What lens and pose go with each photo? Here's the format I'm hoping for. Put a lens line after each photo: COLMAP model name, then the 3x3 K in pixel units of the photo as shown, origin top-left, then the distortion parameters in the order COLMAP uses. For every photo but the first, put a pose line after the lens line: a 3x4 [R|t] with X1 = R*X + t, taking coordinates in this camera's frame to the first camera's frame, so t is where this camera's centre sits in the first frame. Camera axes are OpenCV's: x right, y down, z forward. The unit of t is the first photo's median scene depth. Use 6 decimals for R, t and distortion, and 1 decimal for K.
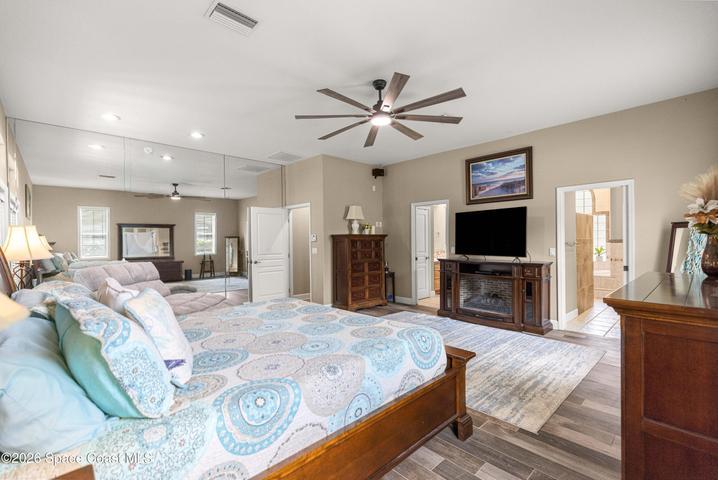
lens RADIAL K [[322.8, 0, 363.3], [0, 322.8, 240.4], [0, 0, 1]] dist [0.003425, -0.000057]
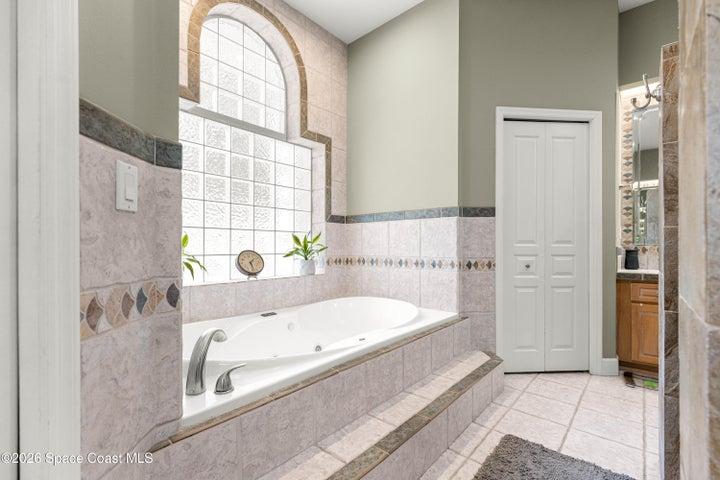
lens RADIAL K [[323.7, 0, 364.3], [0, 323.7, 240.4], [0, 0, 1]] dist [0.003425, -0.000057]
pose [[-0.091834, 0.007747, 0.995744, 0.299234], [0.005332, 0.999959, -0.007288, 0.023454], [-0.995760, 0.004640, -0.091871, 0.768781]]
